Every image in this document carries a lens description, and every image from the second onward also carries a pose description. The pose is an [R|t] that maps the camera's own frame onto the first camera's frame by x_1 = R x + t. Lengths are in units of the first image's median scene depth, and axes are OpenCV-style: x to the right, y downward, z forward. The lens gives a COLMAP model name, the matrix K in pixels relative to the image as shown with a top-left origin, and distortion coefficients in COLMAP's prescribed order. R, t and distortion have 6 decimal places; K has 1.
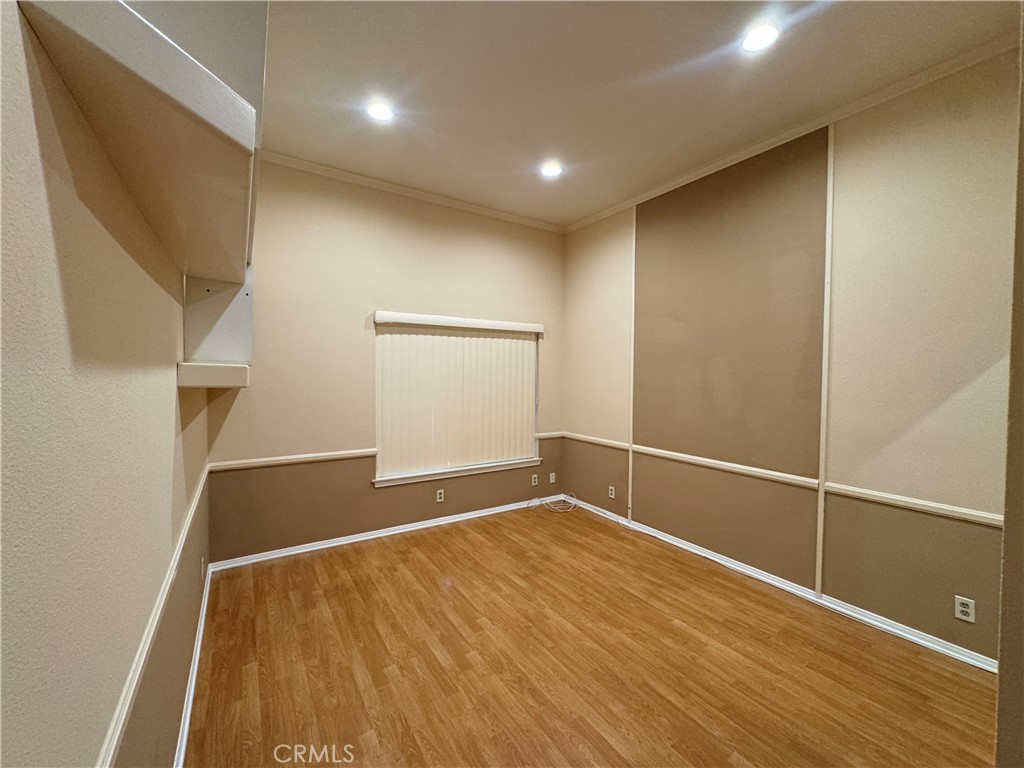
lens RADIAL K [[414.1, 0, 512.0], [0, 414.1, 384.0], [0, 0, 1]] dist [0.000275, -0.000124]
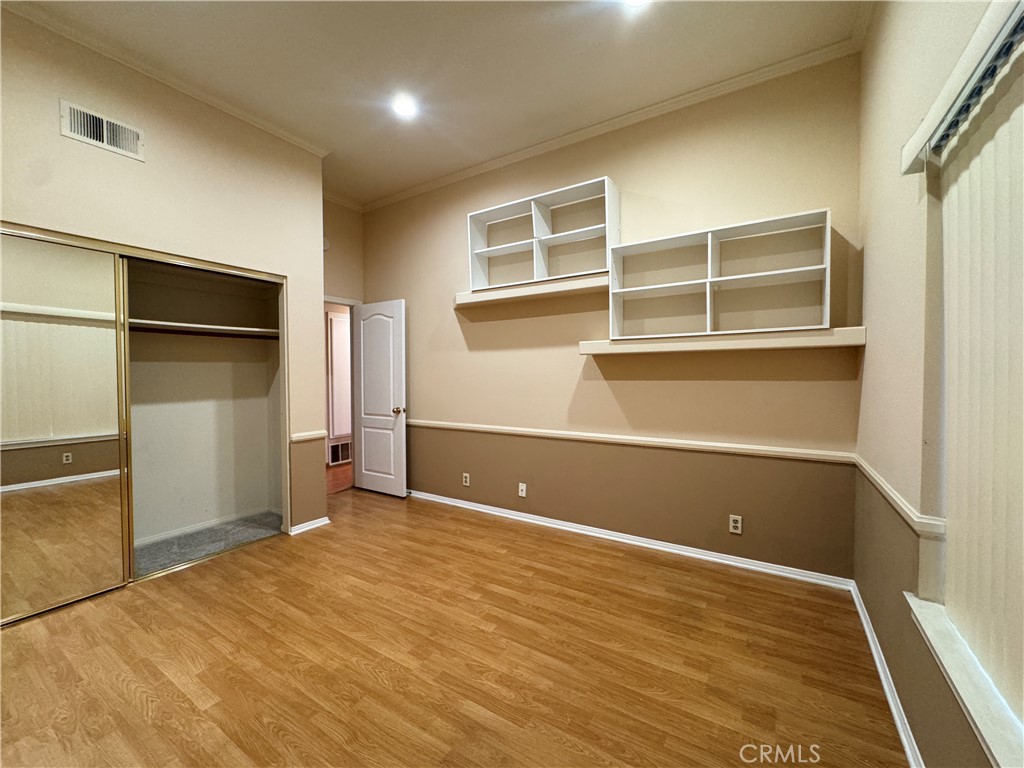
lens RADIAL K [[414.1, 0, 512.0], [0, 414.1, 384.0], [0, 0, 1]] dist [0.000275, -0.000124]
pose [[-0.911356, 0.005846, -0.411578, 0.229746], [-0.015266, 0.998731, 0.047989, 0.038649], [0.411337, 0.050018, -0.910110, 1.753827]]
